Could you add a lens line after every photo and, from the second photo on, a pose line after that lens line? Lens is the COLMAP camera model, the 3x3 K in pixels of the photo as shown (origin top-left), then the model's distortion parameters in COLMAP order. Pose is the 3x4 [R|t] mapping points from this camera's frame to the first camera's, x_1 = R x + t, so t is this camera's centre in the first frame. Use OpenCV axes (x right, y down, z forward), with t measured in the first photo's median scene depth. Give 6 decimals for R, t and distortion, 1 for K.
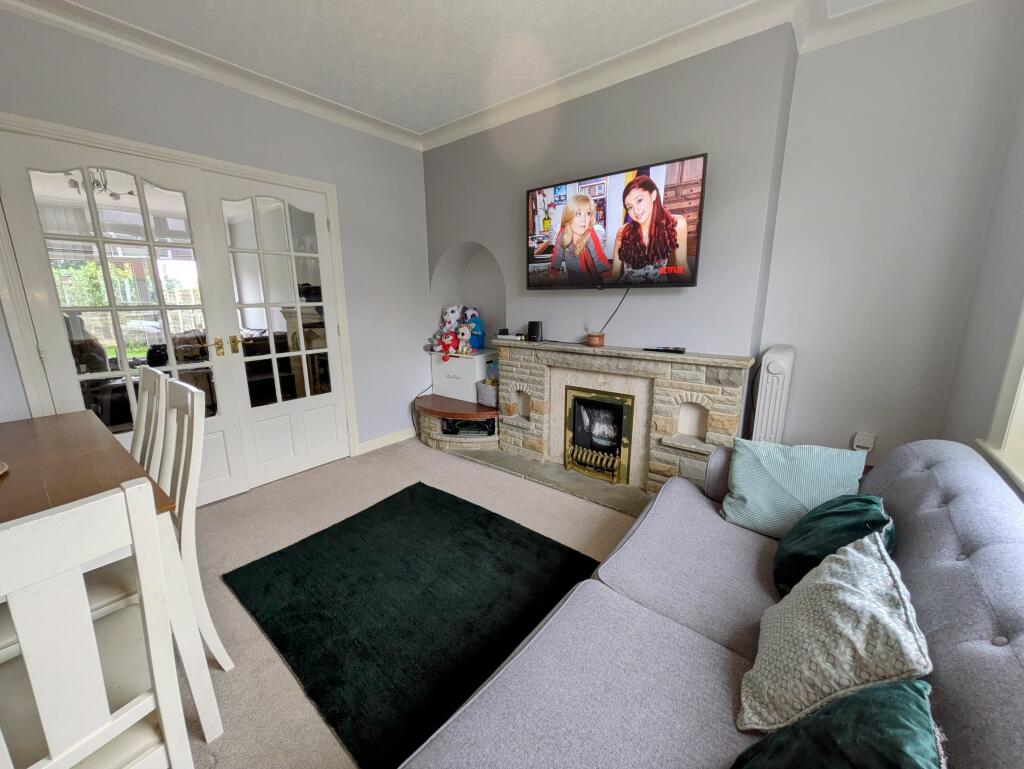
lens RADIAL K [[404.3, 0, 512.4], [0, 404.3, 385.7], [0, 0, 1]] dist [0.000208, -0.000821]
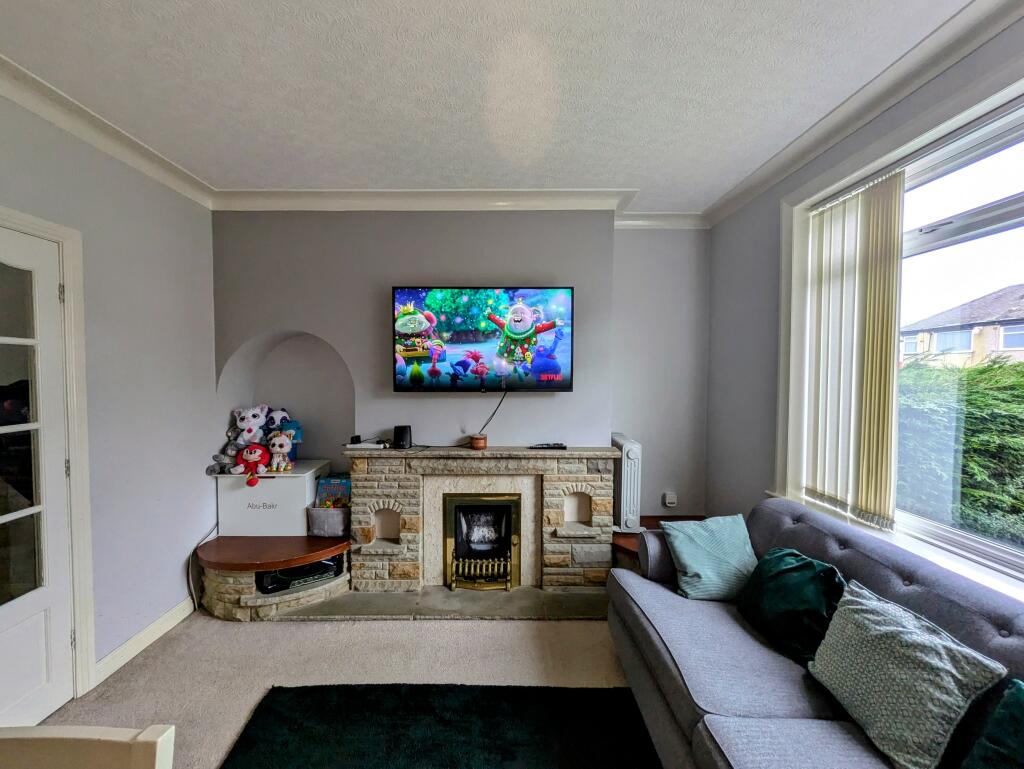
lens RADIAL K [[404.3, 0, 505.1], [0, 404.3, 382.6], [0, 0, 1]] dist [0.000208, -0.000821]
pose [[0.772297, -0.014050, 0.635107, -0.348706], [0.130515, 0.981938, -0.136984, -0.107368], [-0.621711, 0.188683, 0.760181, 0.179923]]
